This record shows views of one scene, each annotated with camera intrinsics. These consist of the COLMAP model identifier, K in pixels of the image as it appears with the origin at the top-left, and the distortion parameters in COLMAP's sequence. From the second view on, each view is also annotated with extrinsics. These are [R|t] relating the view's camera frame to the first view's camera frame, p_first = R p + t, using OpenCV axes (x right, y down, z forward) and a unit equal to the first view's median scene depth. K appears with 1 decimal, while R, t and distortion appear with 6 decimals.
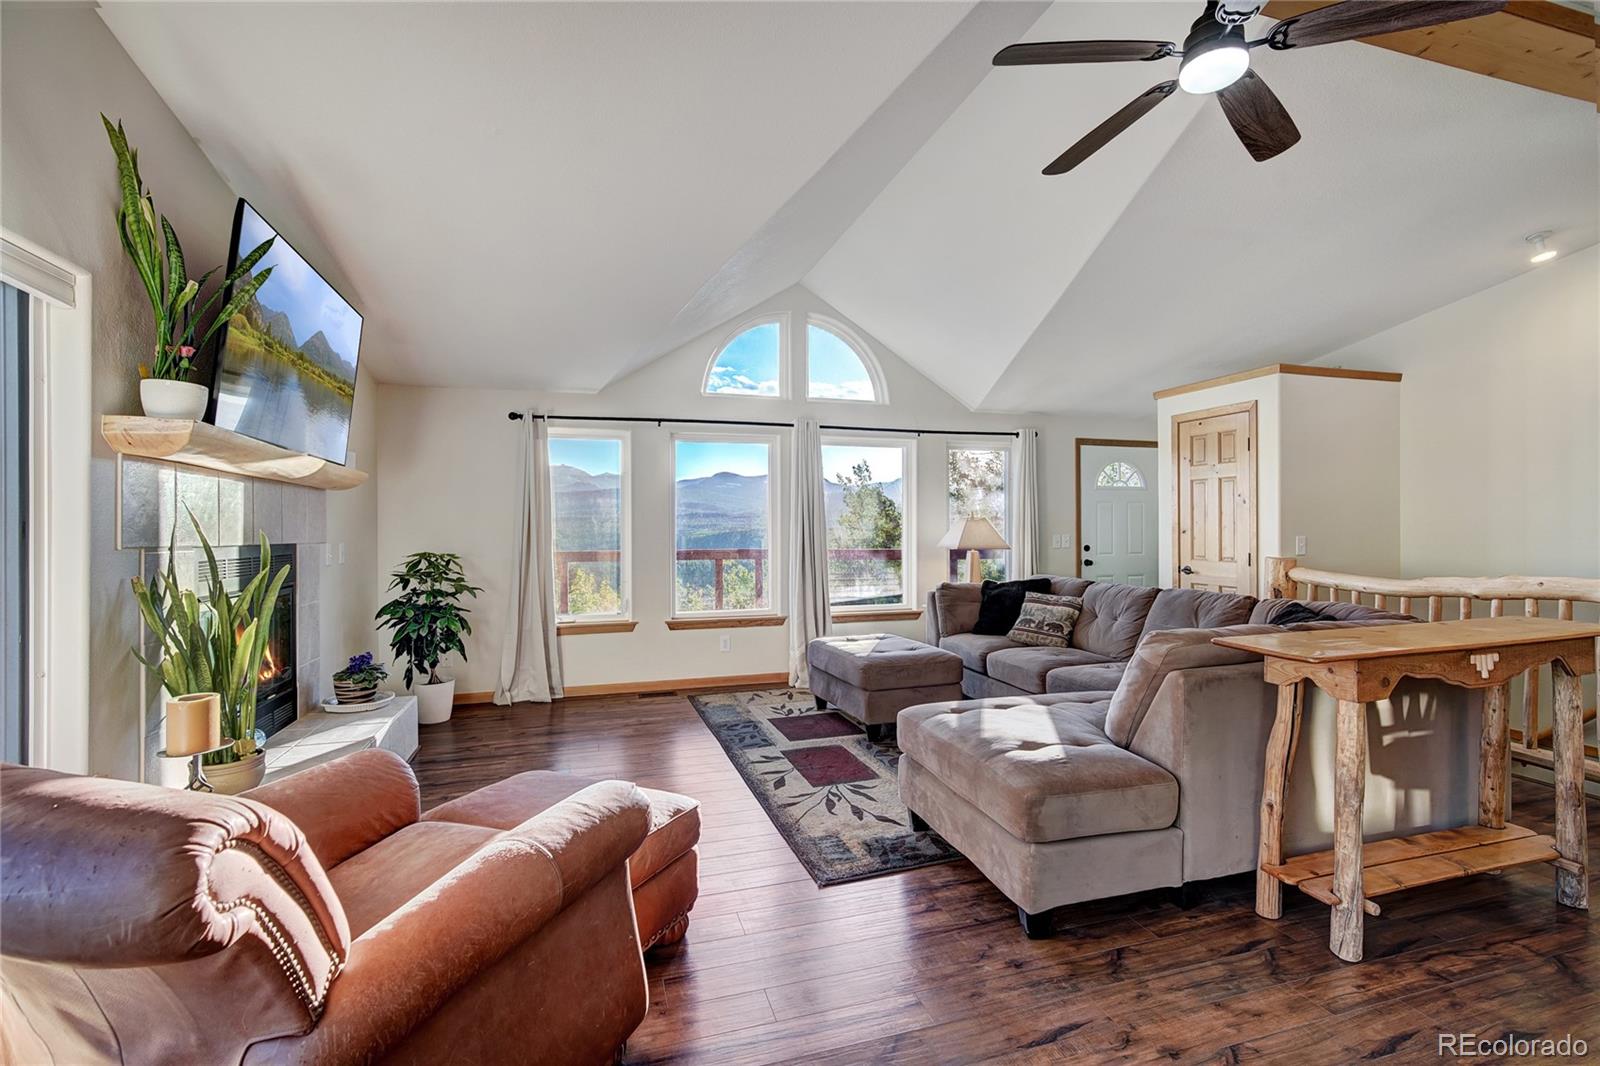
lens RADIAL K [[722.2, 0, 815.2], [0, 722.2, 527.1], [0, 0, 1]] dist [-0.009138, 0.002441]
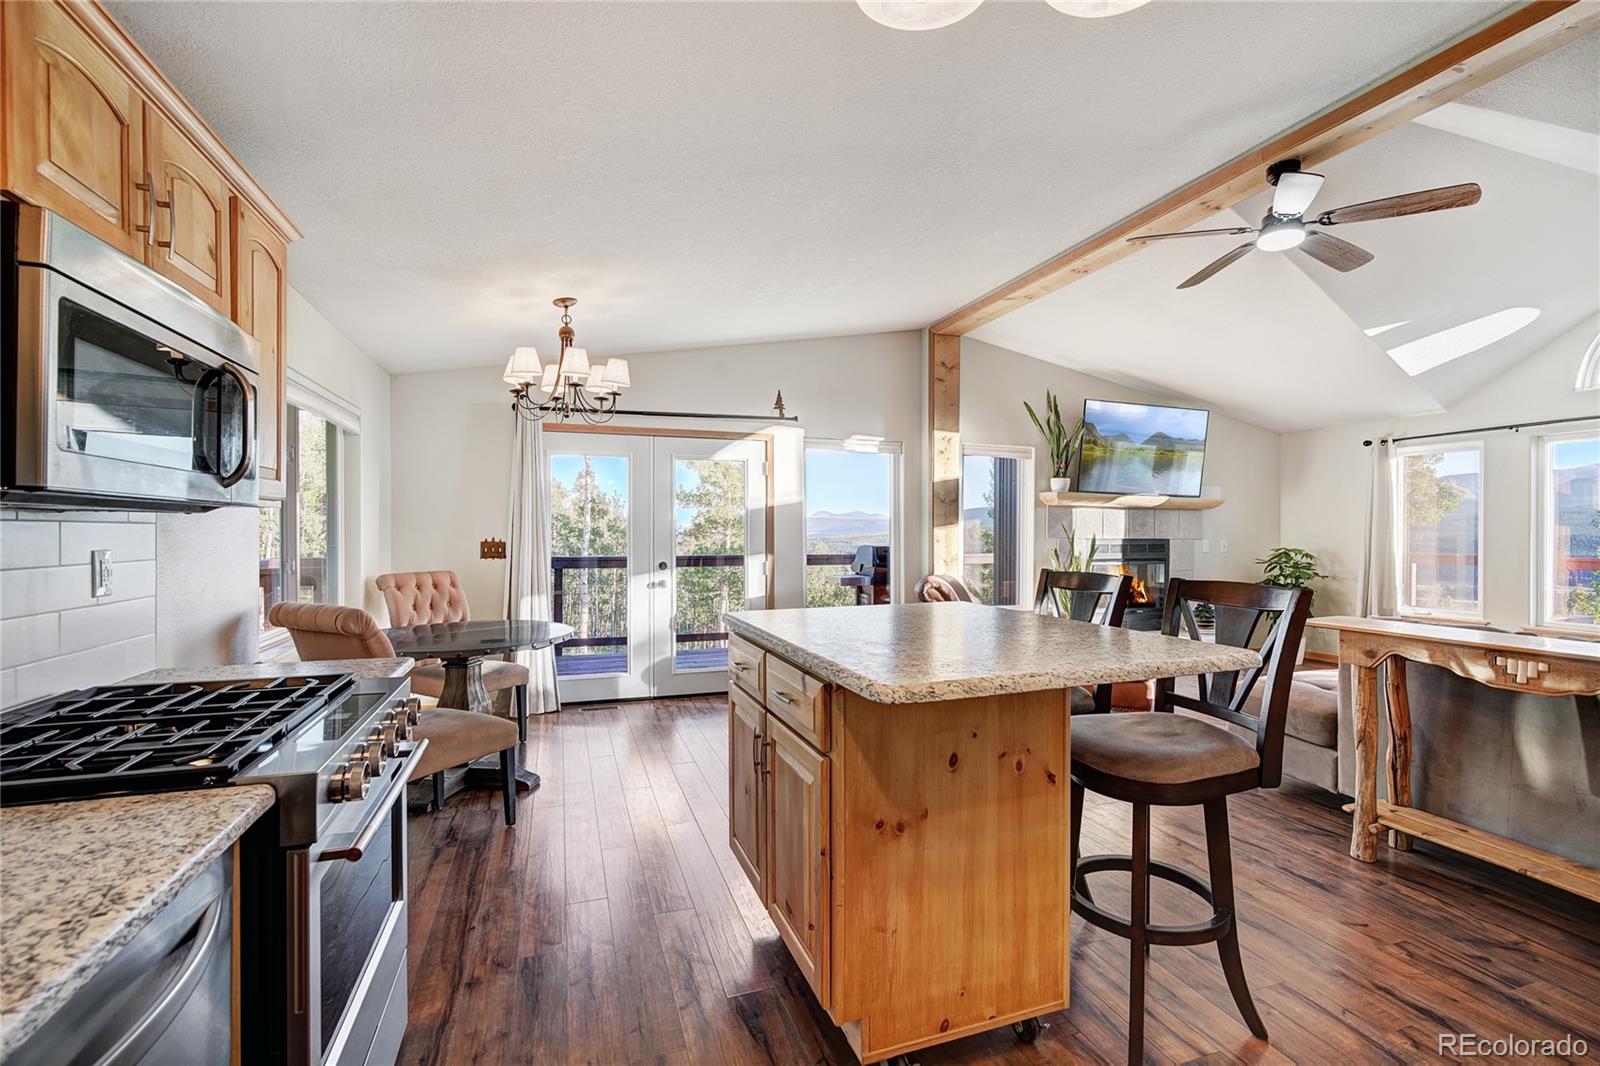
lens RADIAL K [[722.2, 0, 796.5], [0, 722.2, 536.2], [0, 0, 1]] dist [-0.009138, 0.002441]
pose [[0.026689, 0.013470, -0.999553, 0.943801], [-0.001036, 0.999909, 0.013447, -0.007788], [0.999643, 0.000677, 0.026700, -0.039863]]
